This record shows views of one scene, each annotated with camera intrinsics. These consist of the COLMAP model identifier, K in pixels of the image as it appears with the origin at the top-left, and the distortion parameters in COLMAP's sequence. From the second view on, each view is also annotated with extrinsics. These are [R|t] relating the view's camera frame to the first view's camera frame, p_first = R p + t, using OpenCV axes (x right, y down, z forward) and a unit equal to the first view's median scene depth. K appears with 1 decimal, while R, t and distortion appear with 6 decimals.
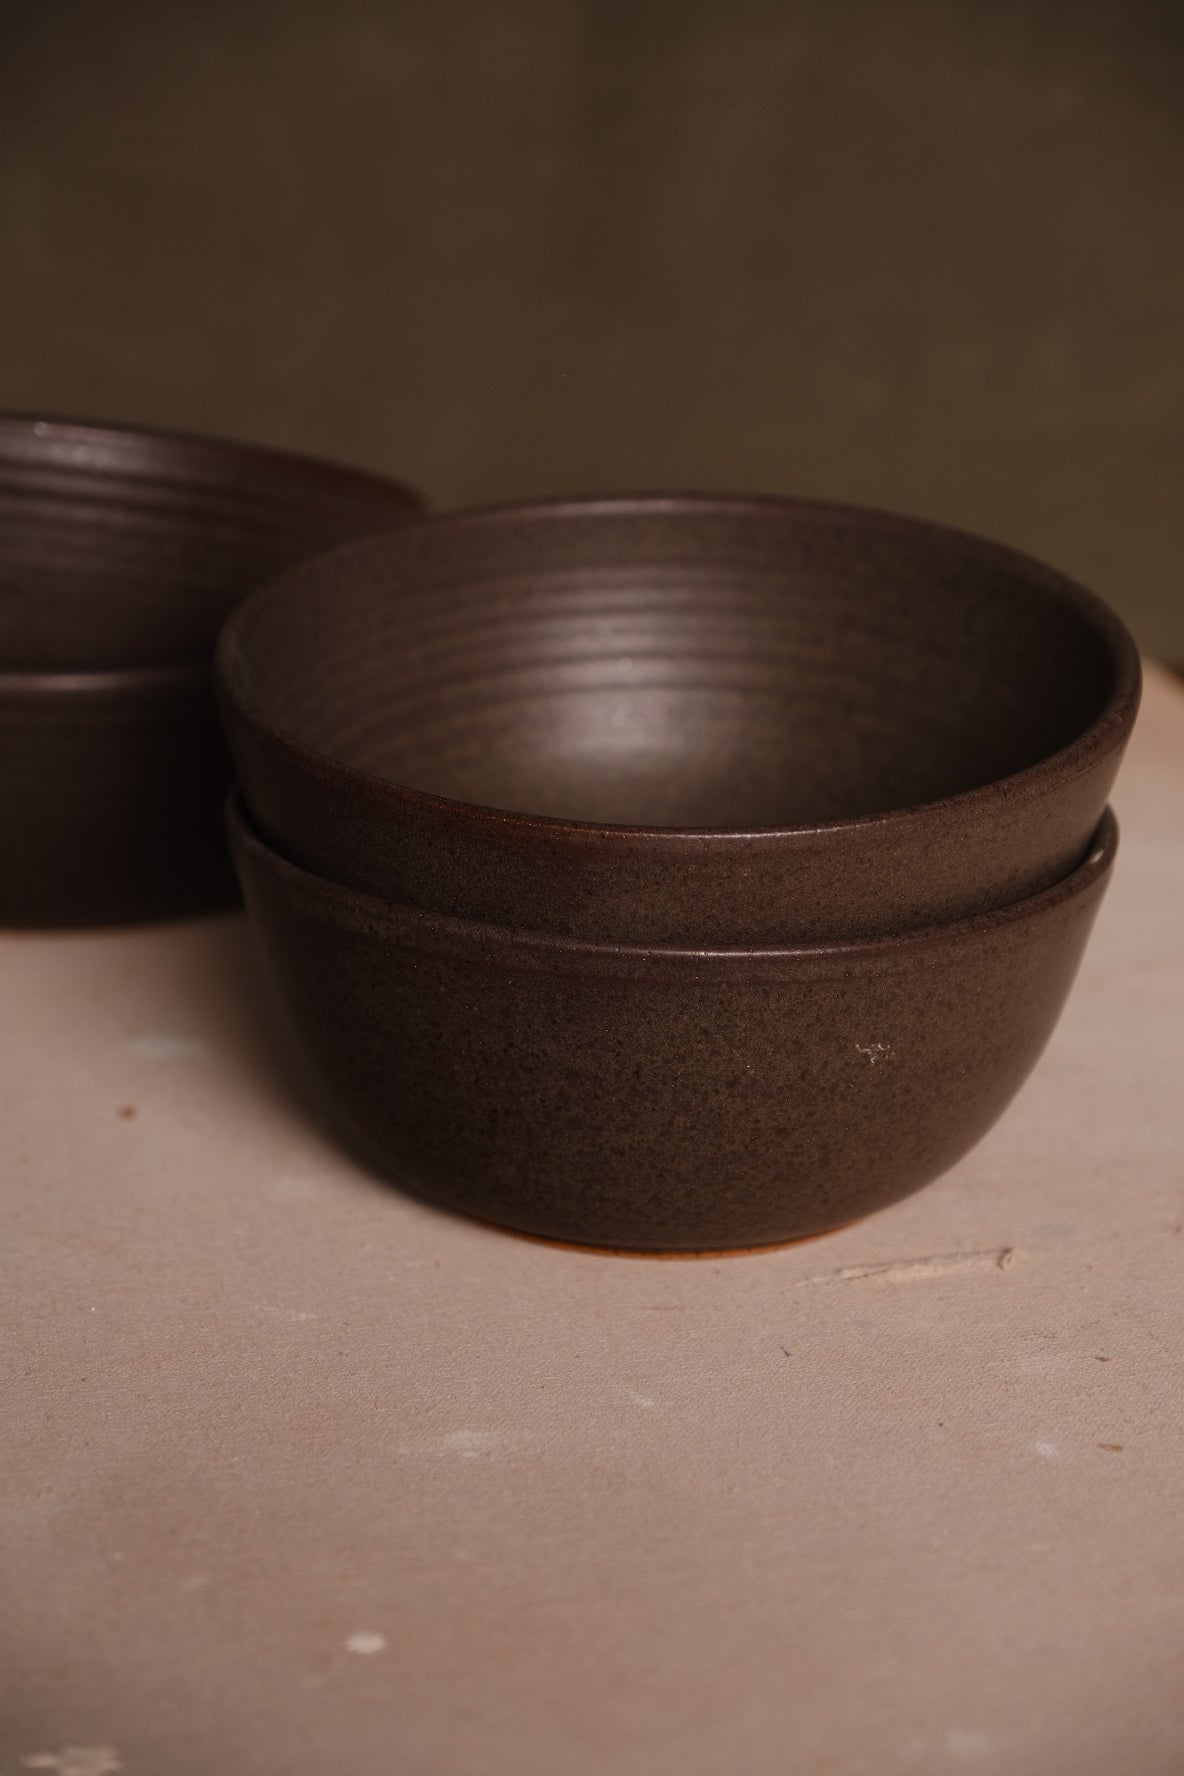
lens RADIAL K [[3677.9, 0, 592.0], [0, 3677.9, 888.0], [0, 0, 1]] dist [-0.055906, 0.269285]
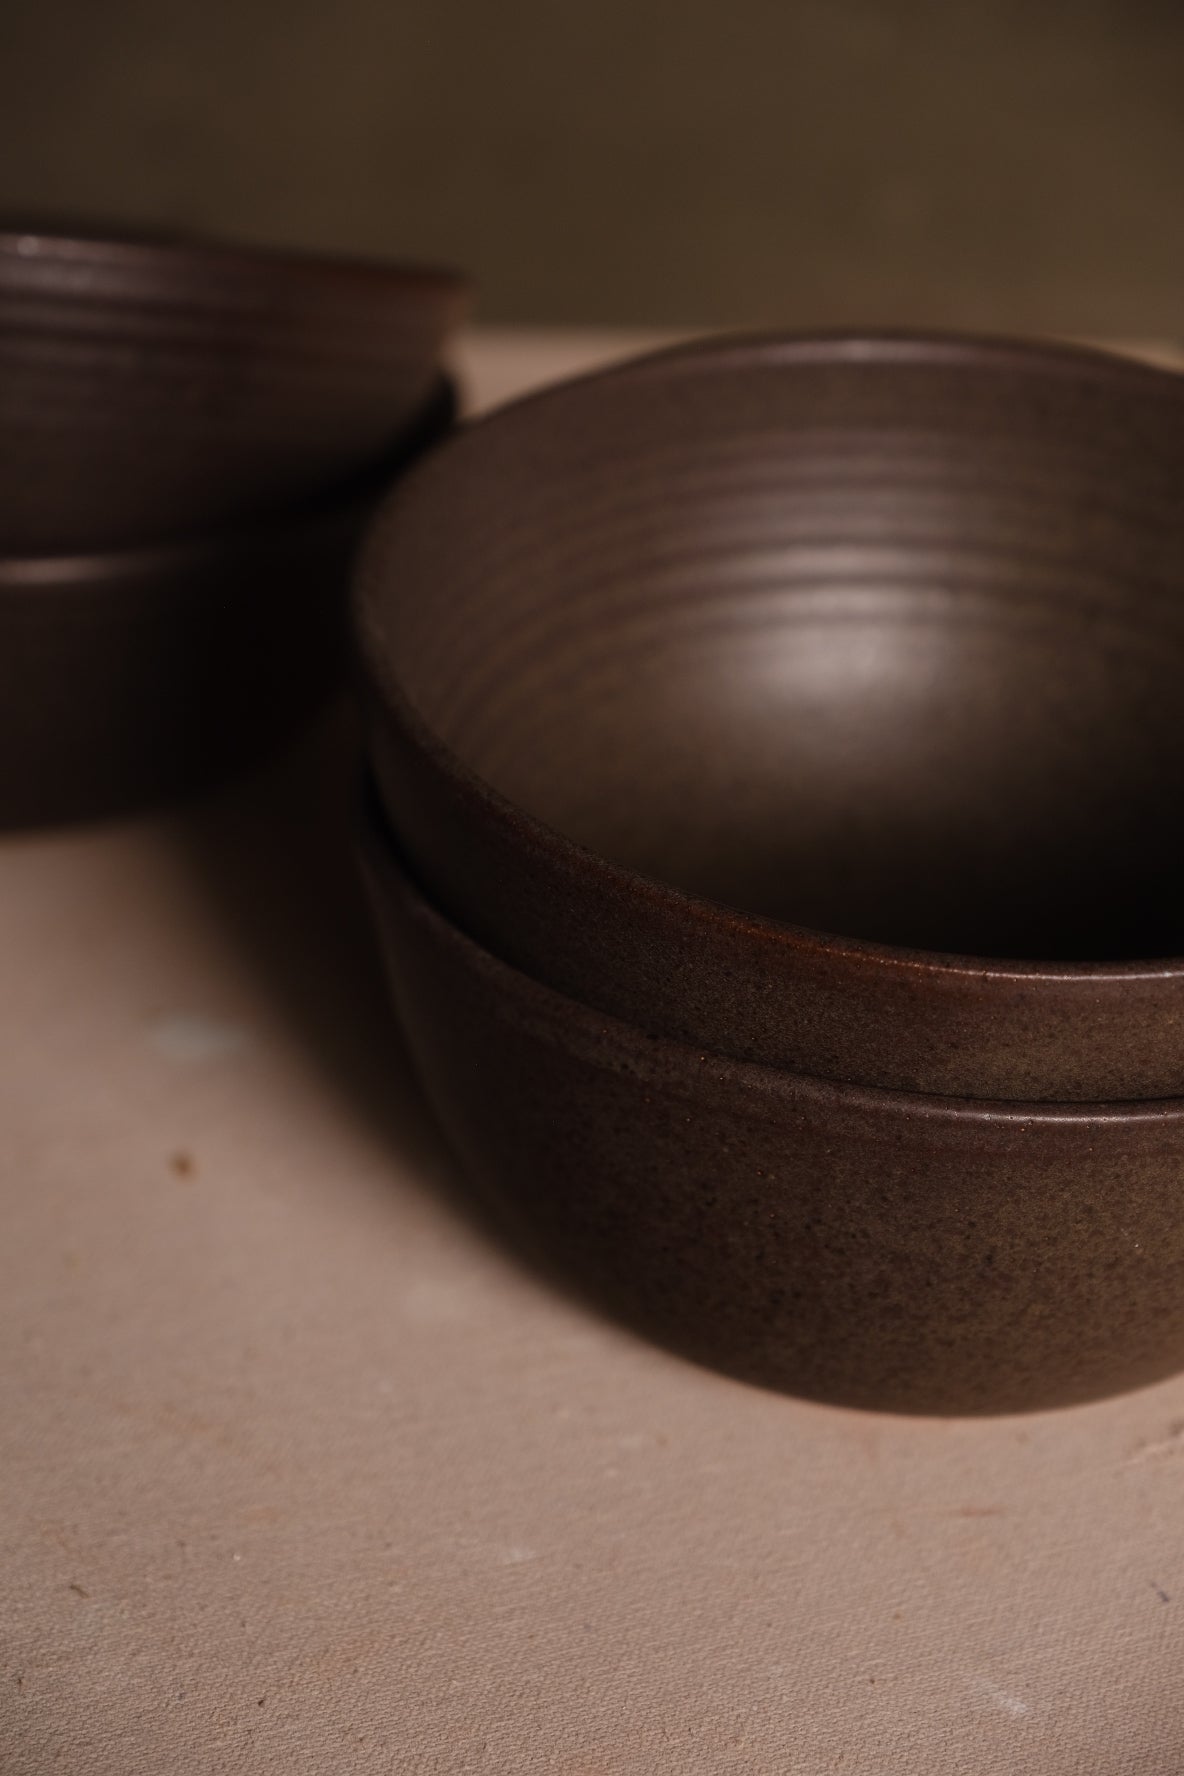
lens RADIAL K [[3677.9, 0, 592.0], [0, 3677.9, 888.0], [0, 0, 1]] dist [-0.055906, 0.269285]
pose [[0.994586, -0.018982, 0.102167, -0.141097], [0.002592, 0.987400, 0.158226, -0.140239], [-0.103883, -0.157104, 0.982103, 0.290123]]
